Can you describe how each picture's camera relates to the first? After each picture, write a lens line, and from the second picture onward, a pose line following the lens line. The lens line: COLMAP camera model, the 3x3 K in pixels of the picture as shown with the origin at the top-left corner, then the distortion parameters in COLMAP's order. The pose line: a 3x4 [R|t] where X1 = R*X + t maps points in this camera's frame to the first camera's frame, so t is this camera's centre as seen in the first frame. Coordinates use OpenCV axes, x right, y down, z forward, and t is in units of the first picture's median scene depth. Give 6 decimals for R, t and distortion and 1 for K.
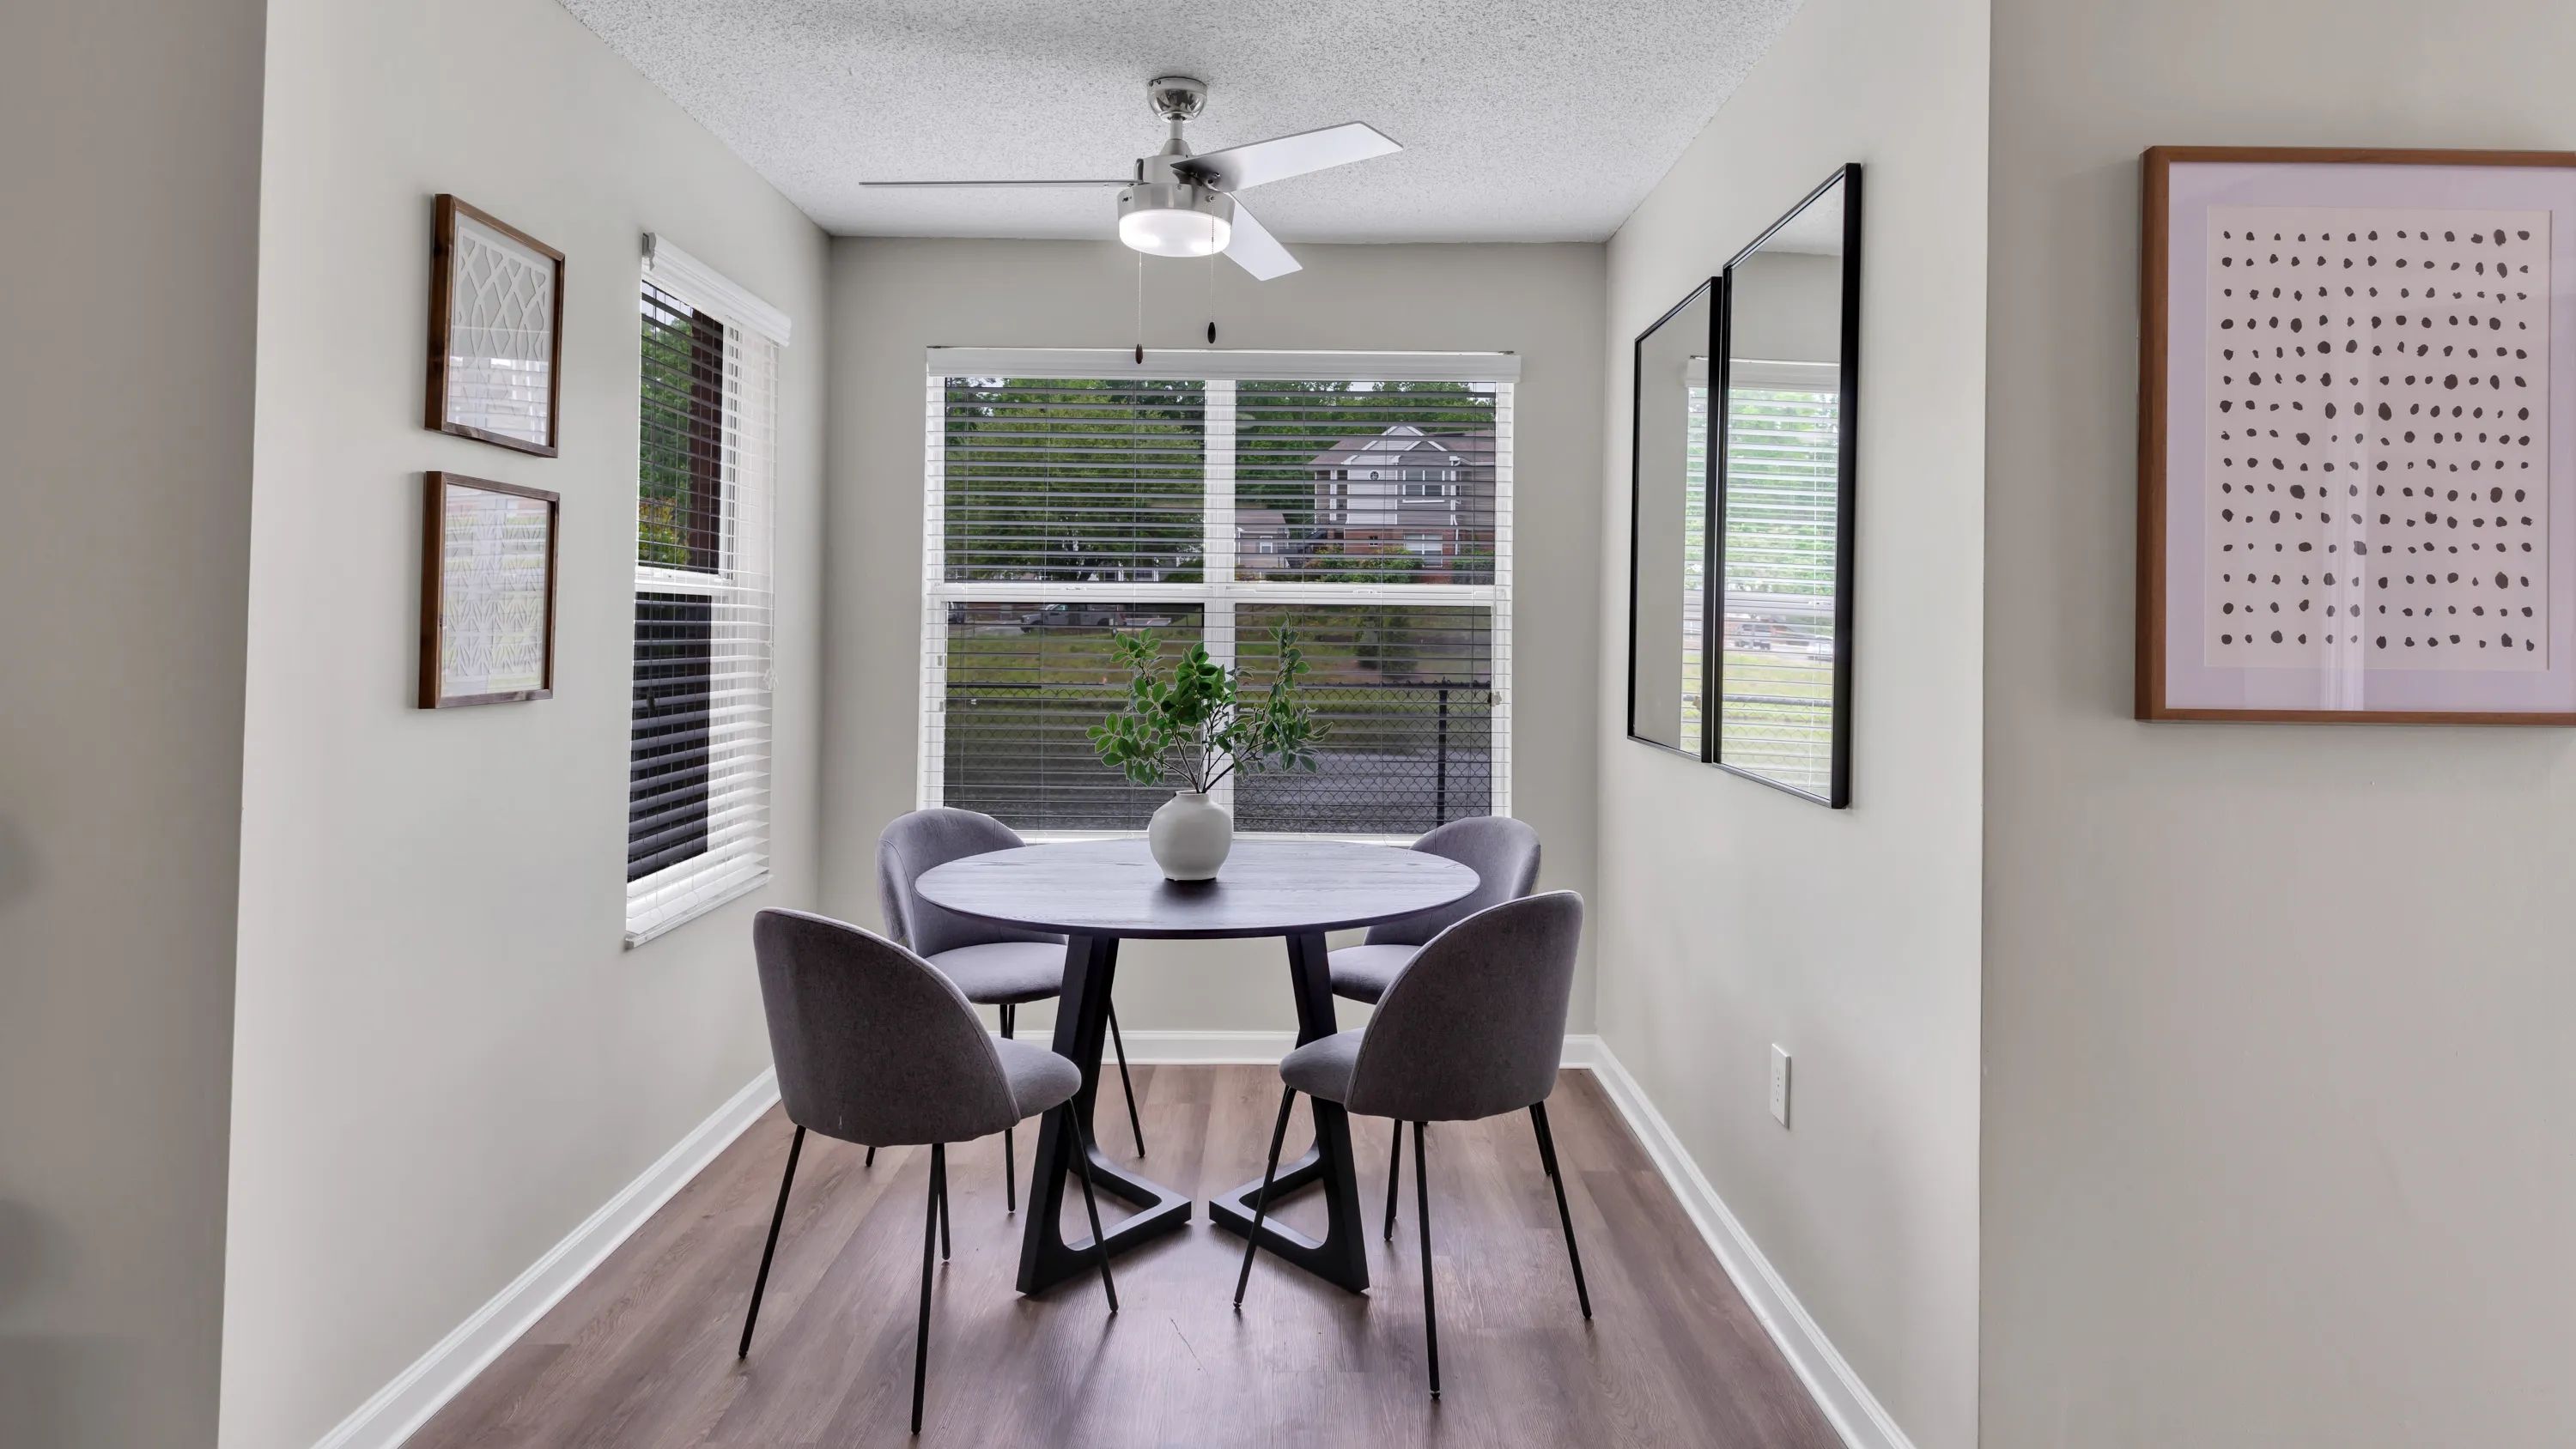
lens RADIAL K [[1497.4, 0, 1292.0], [0, 1497.4, 603.1], [0, 0, 1]] dist [0.000160, 0.000025]
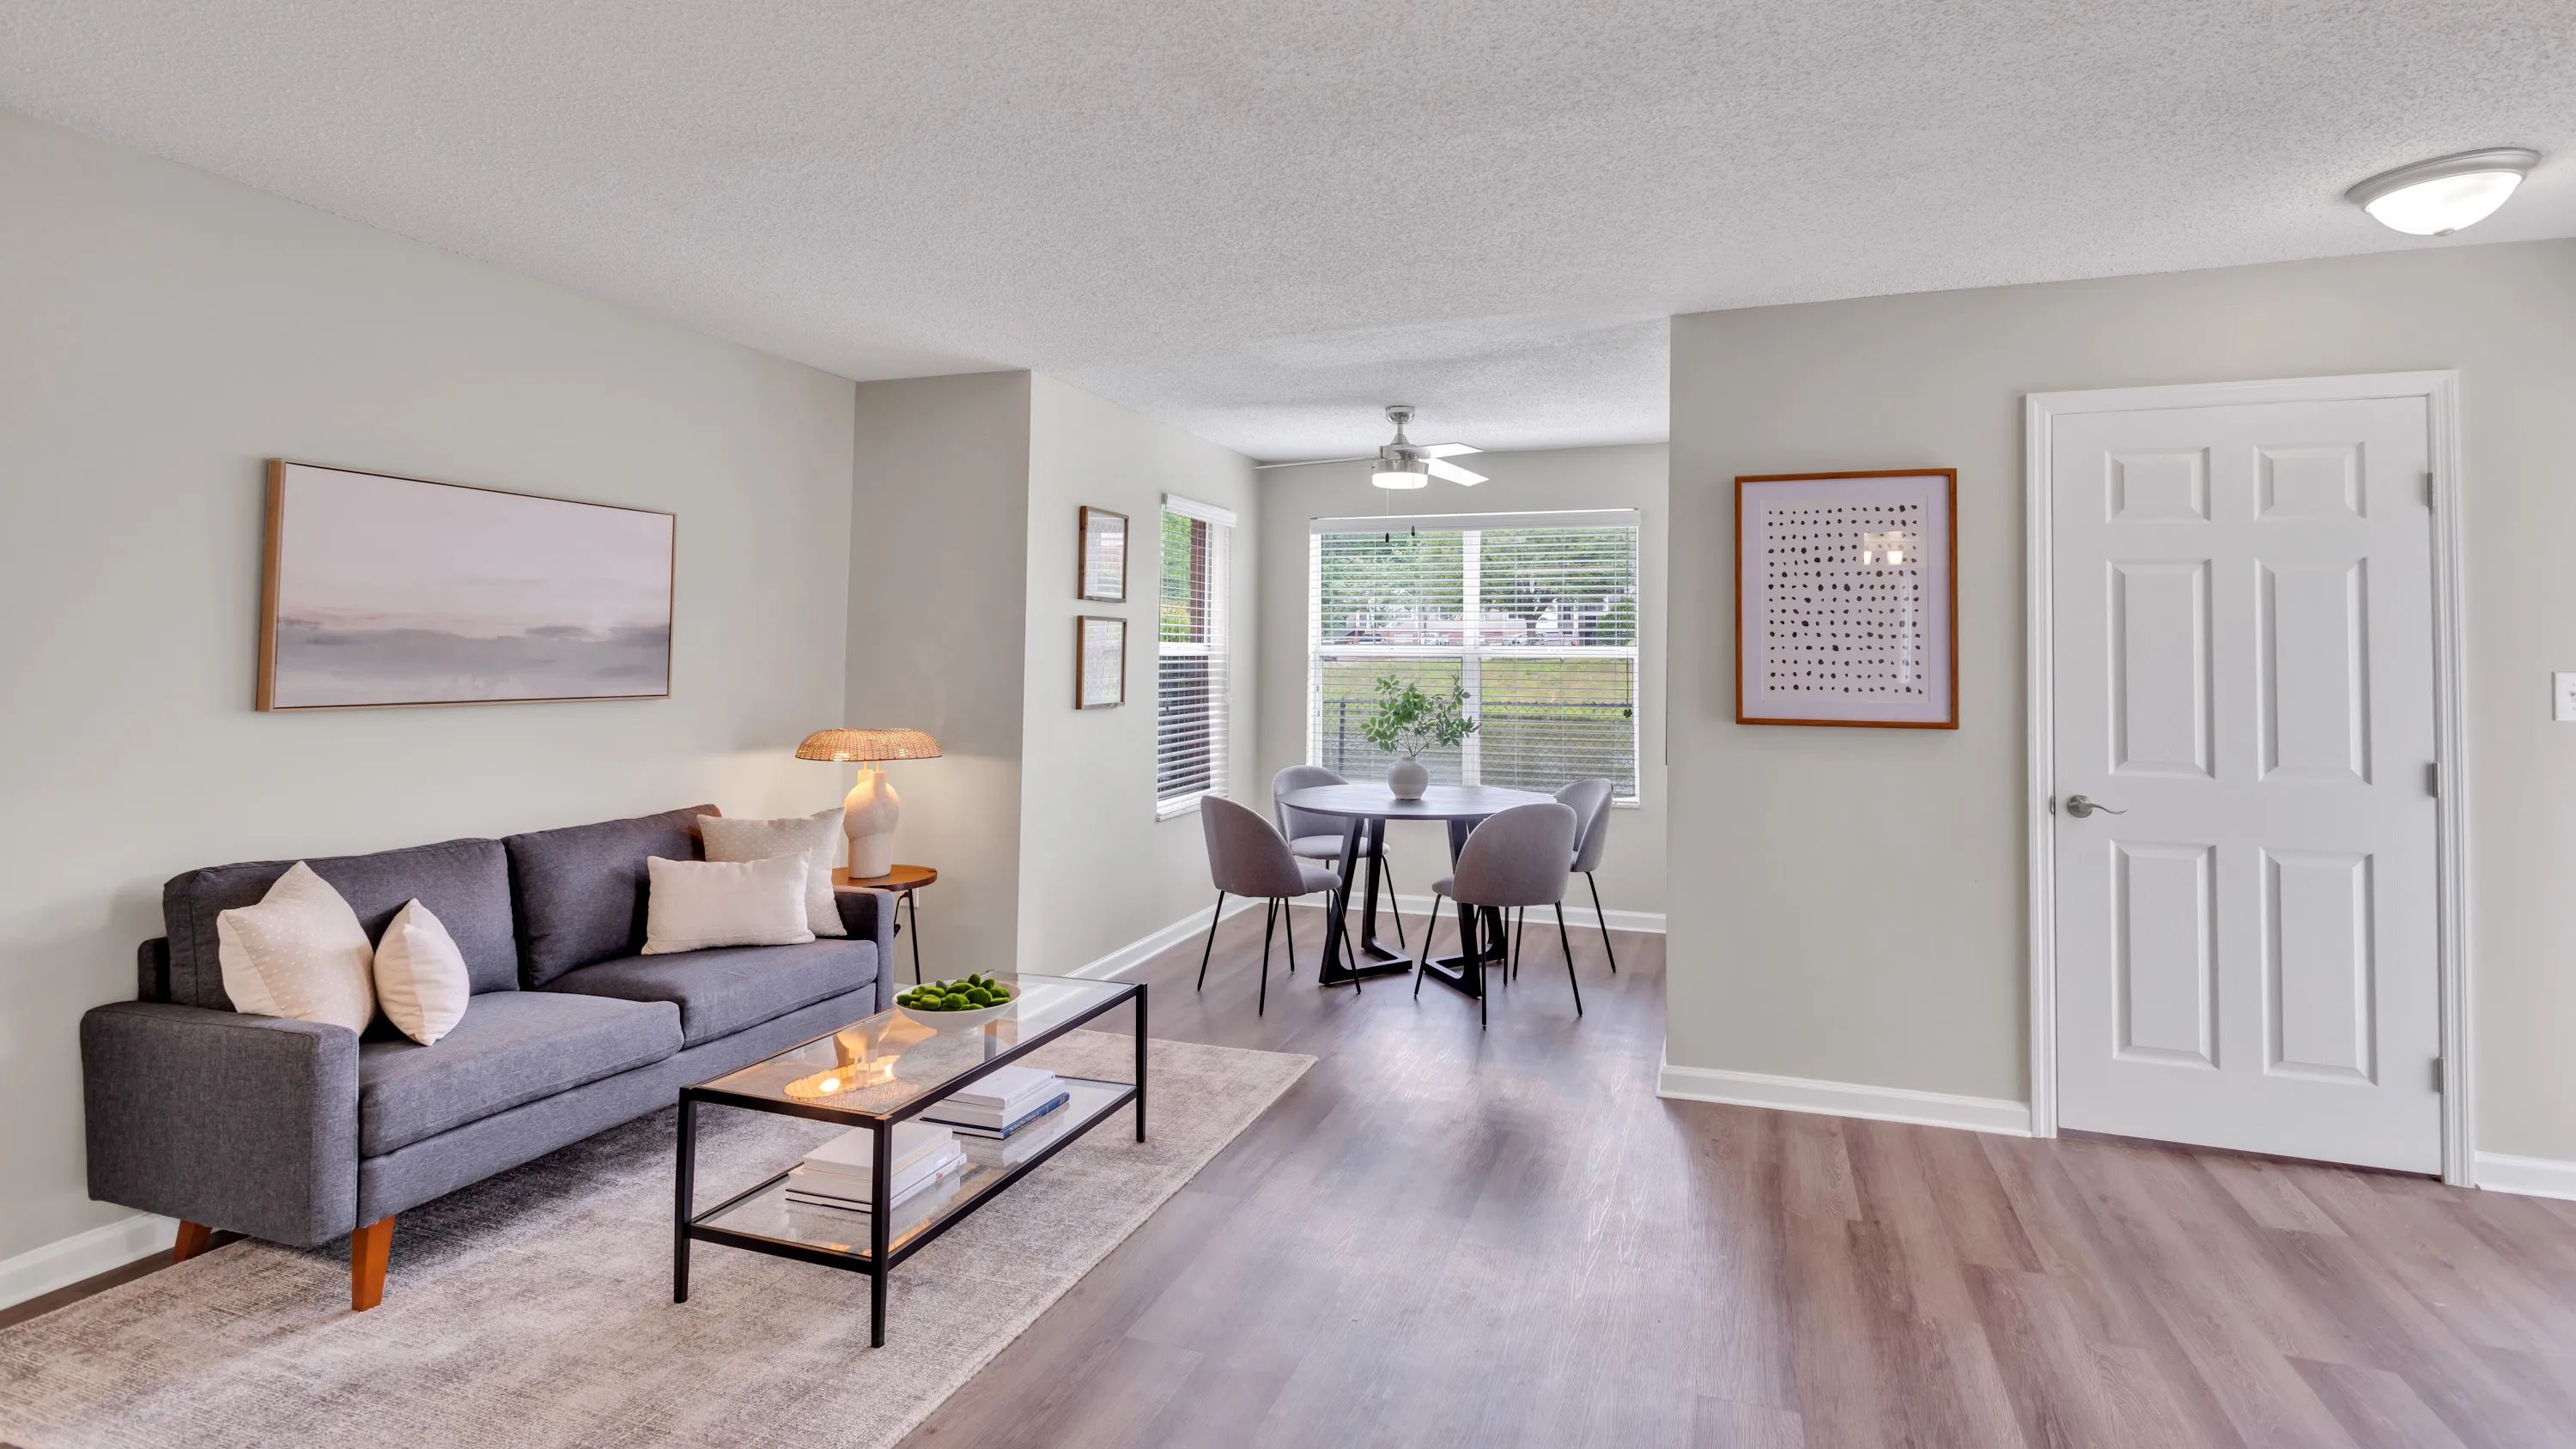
lens RADIAL K [[1272.7, 0, 1291.7], [0, 1272.7, 600.0], [0, 0, 1]] dist [-0.001411, -0.000432]
pose [[0.941346, -0.016811, -0.337023, 0.587393], [0.008528, 0.999624, -0.026043, -0.066319], [0.337334, 0.021641, 0.941136, -1.089025]]
